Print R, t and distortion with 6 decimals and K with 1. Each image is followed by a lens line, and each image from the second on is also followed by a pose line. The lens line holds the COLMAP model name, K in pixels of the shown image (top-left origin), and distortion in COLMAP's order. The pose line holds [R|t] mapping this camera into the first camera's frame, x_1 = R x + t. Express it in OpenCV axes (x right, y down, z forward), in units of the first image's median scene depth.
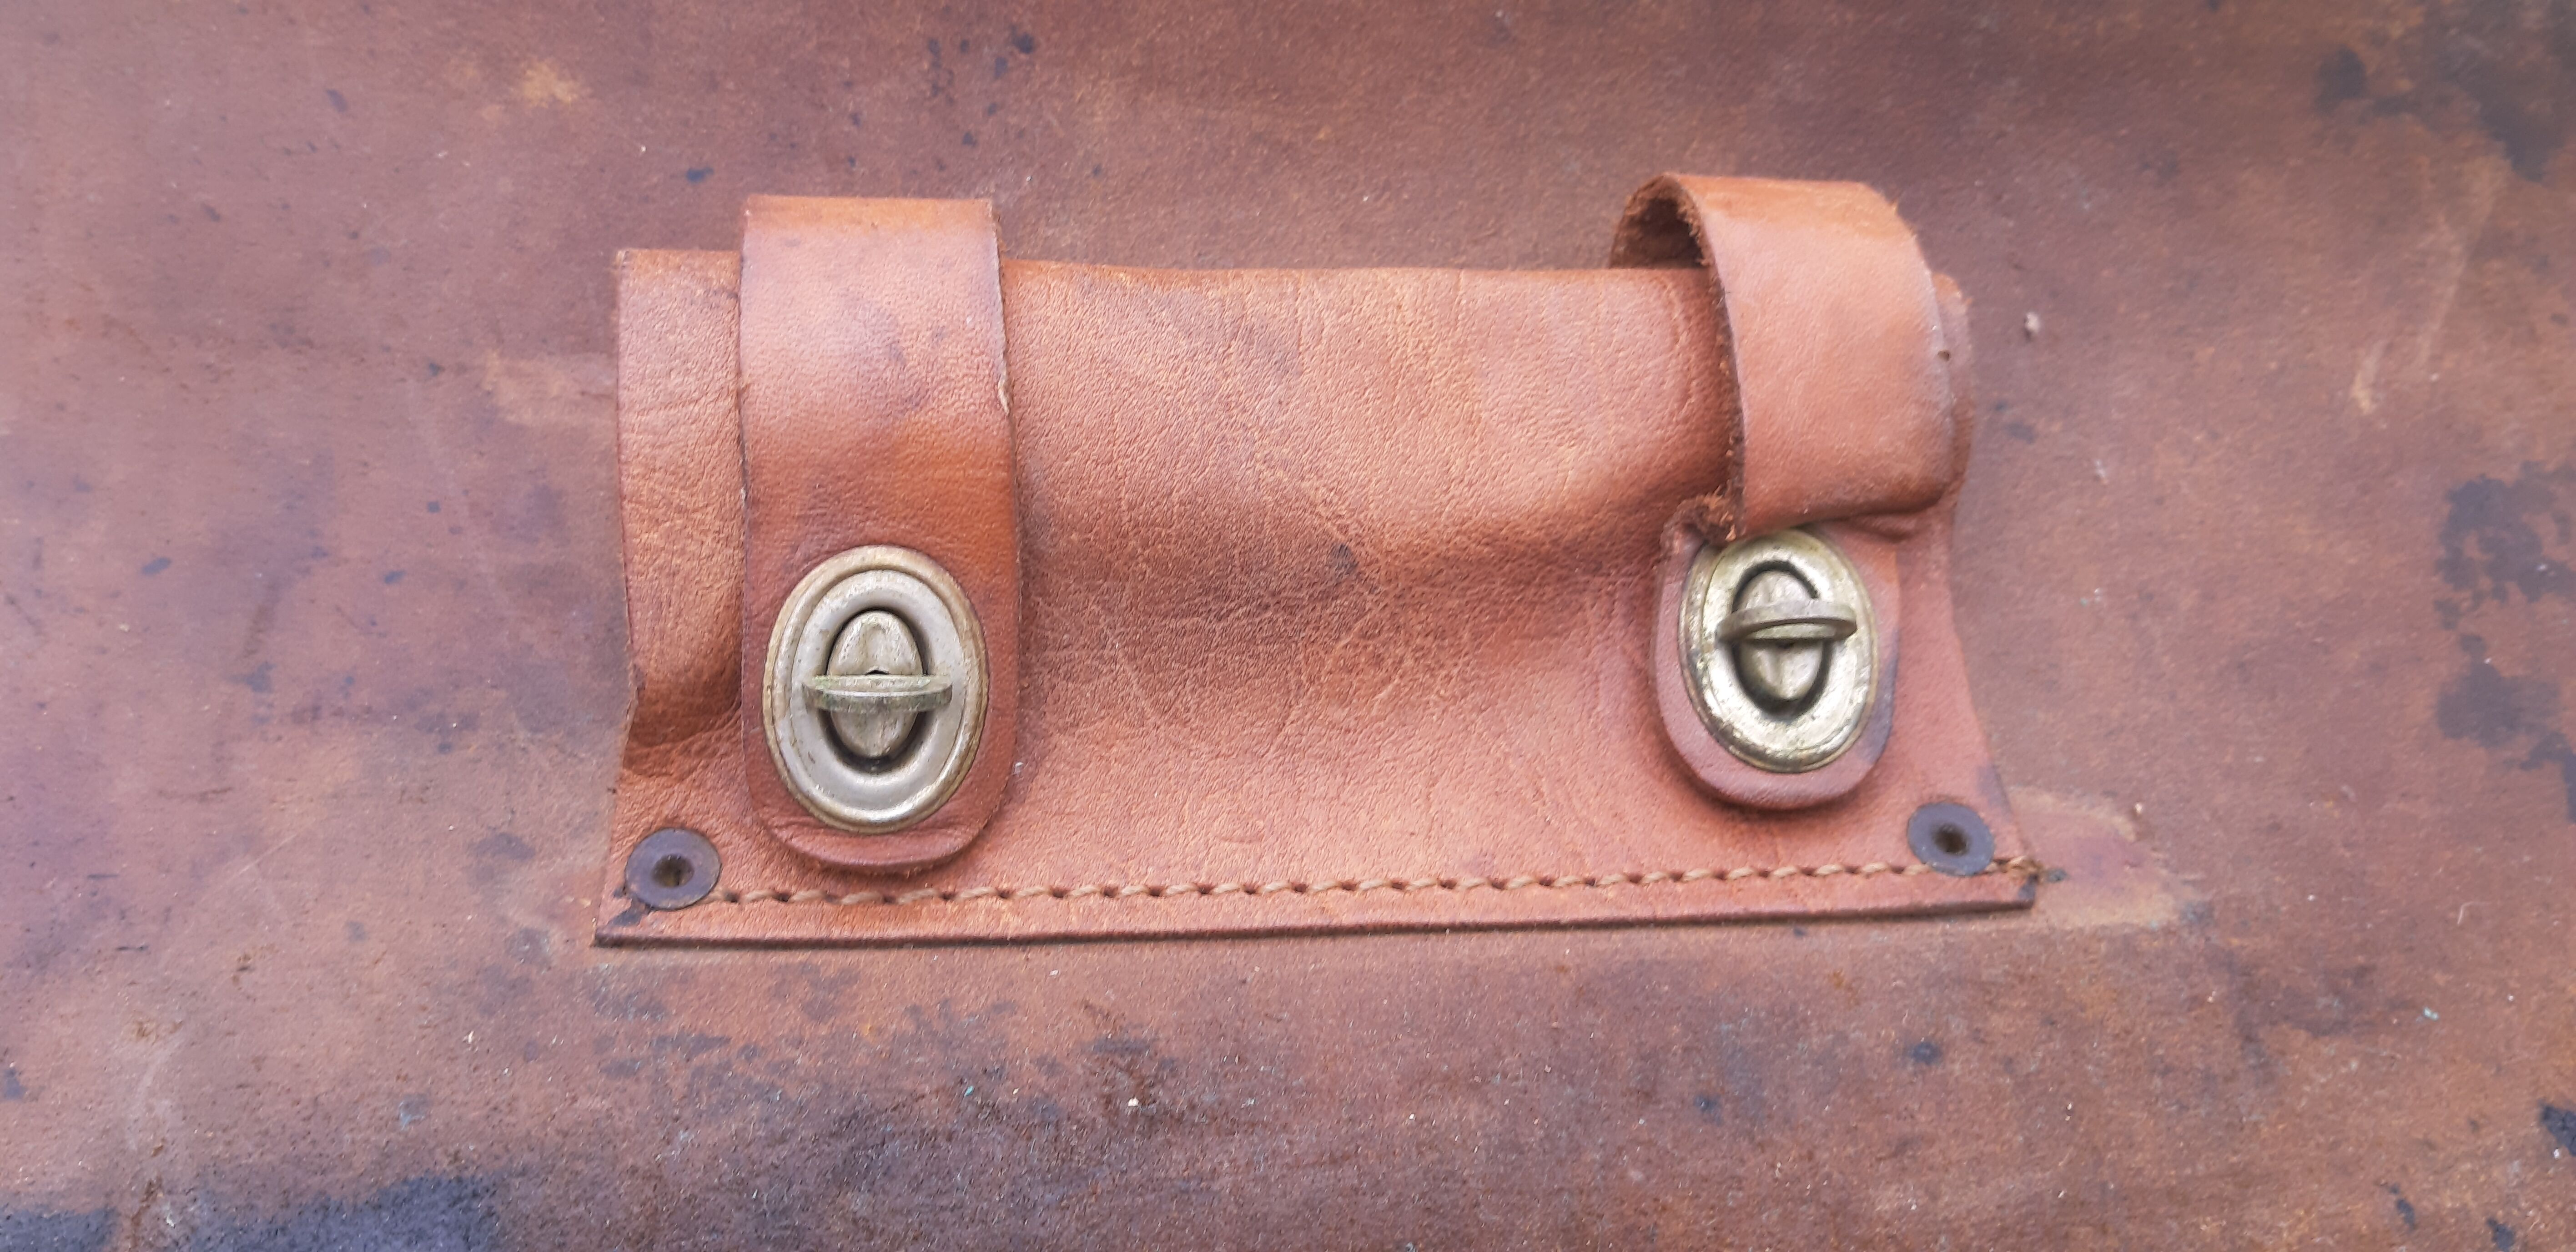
lens RADIAL K [[2270.1, 0, 1291.7], [0, 2270.1, 859.7], [0, 0, 1]] dist [0.041949, -0.175576]
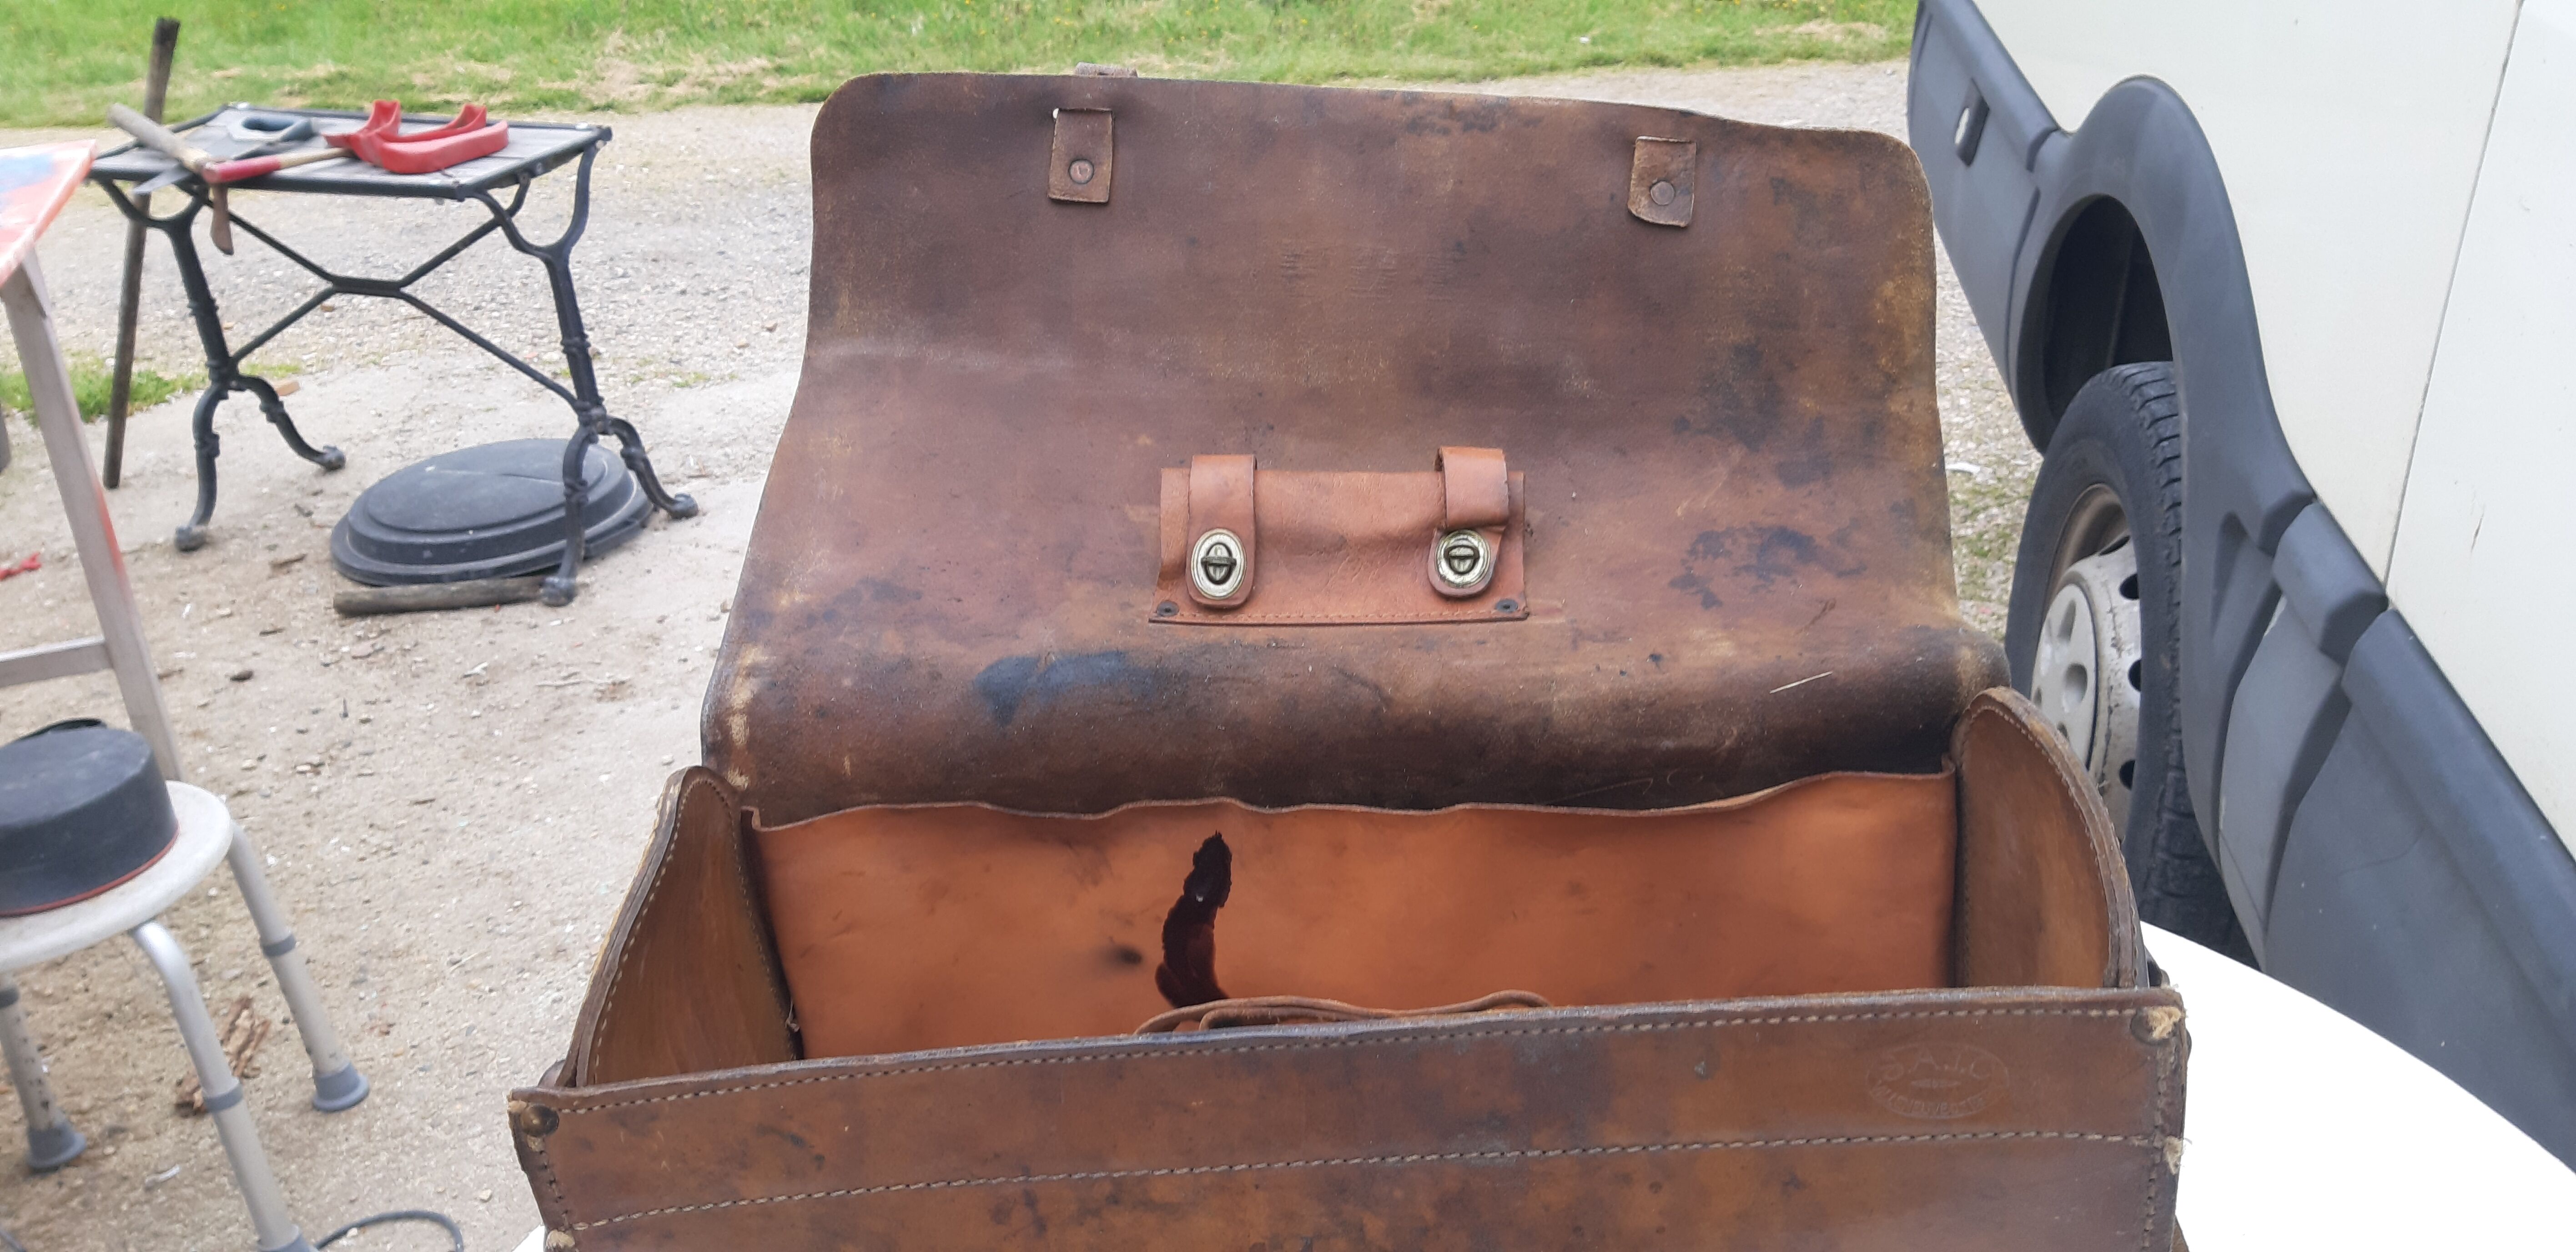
lens RADIAL K [[1937.0, 0, 1288.0], [0, 1937.0, 626.0], [0, 0, 1]] dist [-0.000016, -0.051643]
pose [[0.982156, -0.031369, -0.185433, 0.522379], [-0.033206, 0.941577, -0.335158, 1.077736], [0.185113, 0.335335, 0.923734, -1.929550]]
